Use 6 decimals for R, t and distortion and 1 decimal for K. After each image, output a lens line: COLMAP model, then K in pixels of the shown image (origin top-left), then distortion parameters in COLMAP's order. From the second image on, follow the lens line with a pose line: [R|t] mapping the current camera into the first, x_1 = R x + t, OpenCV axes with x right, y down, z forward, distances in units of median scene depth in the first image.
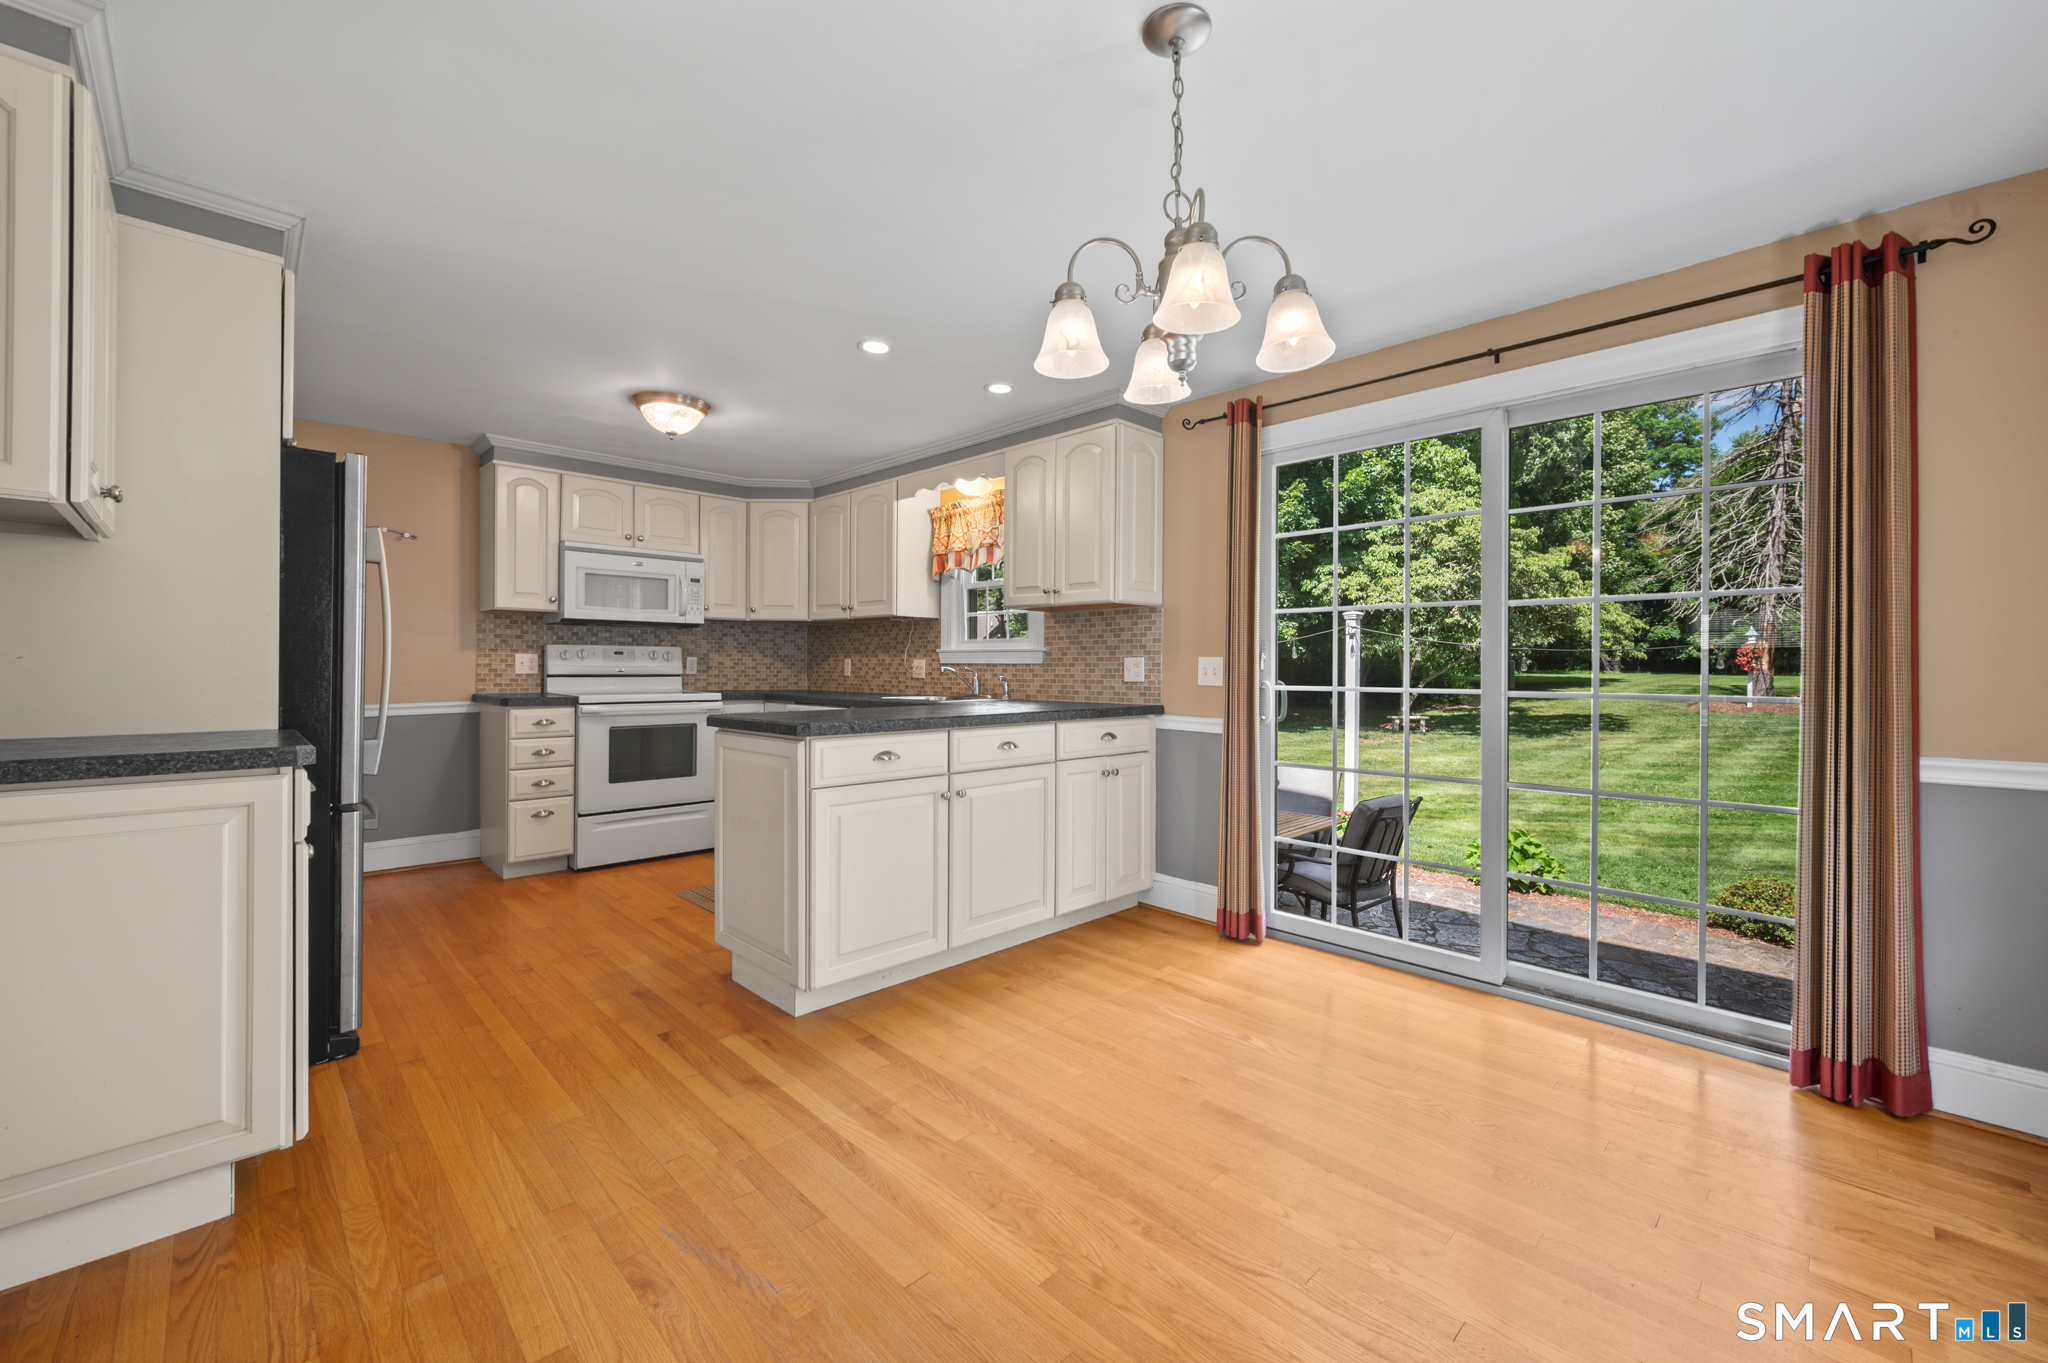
lens RADIAL K [[825.1, 0, 1037.1], [0, 825.1, 669.7], [0, 0, 1]] dist [0.000621, 0.000048]
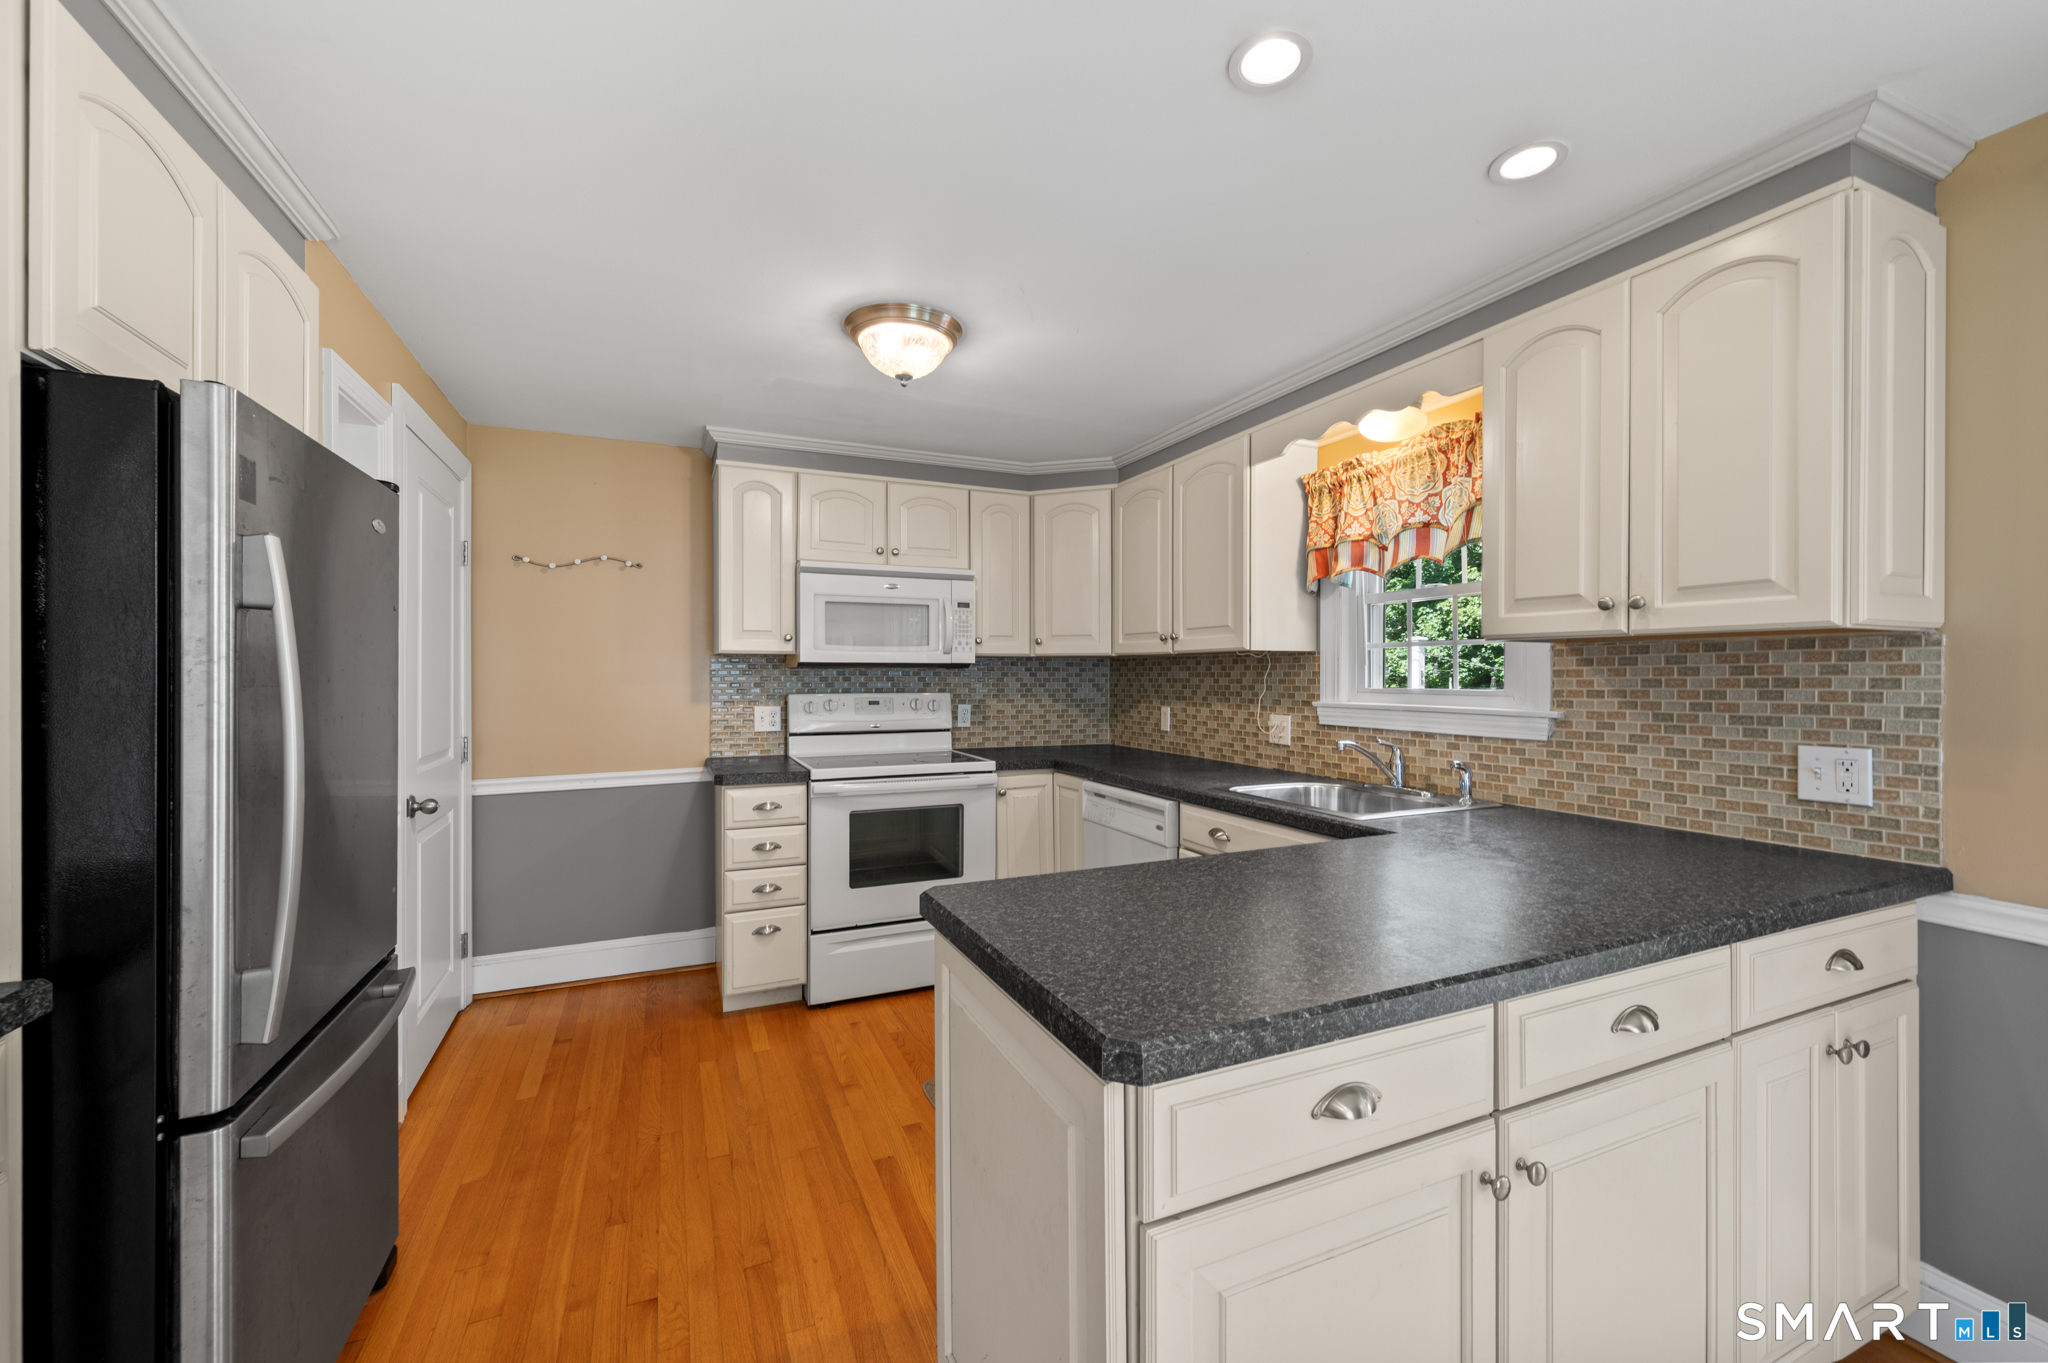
lens RADIAL K [[816.6, 0, 1030.3], [0, 816.6, 681.2], [0, 0, 1]] dist [0.000169, -0.000084]
pose [[0.934791, -0.003754, -0.355179, -0.110725], [0.004174, 0.999991, 0.000417, -0.044786], [0.355174, -0.001872, 0.934798, 0.376623]]
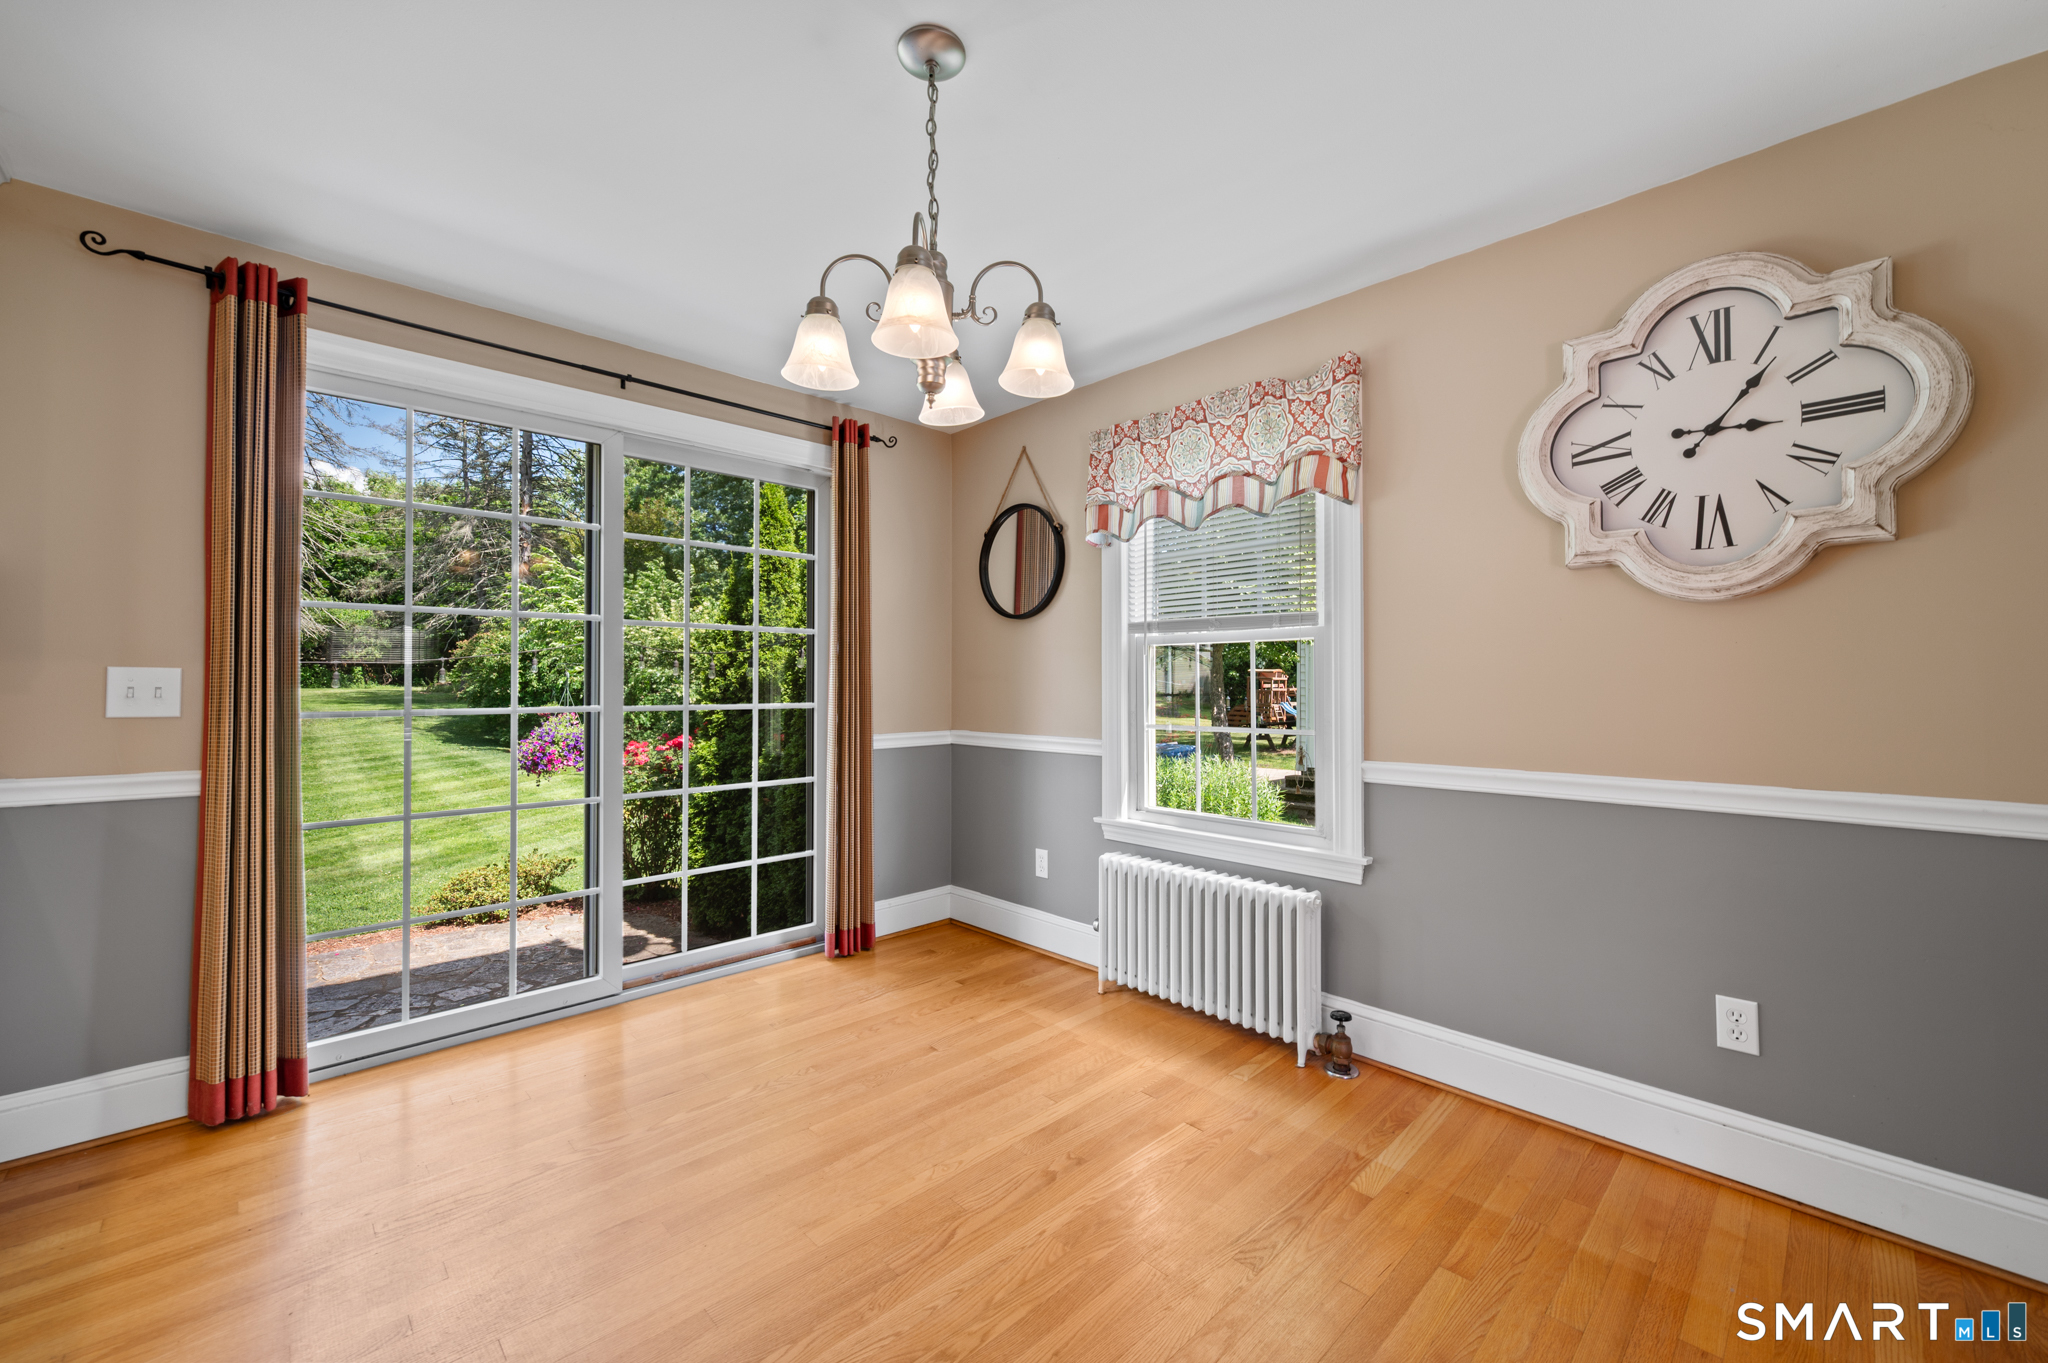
lens RADIAL K [[805.8, 0, 1034.9], [0, 805.8, 672.3], [0, 0, 1]] dist [-0.000164, -0.000491]
pose [[0.008897, 0.007591, 0.999932, -0.274988], [0.004116, 0.999962, -0.007628, -0.004075], [-0.999952, 0.004184, 0.008866, 0.295911]]
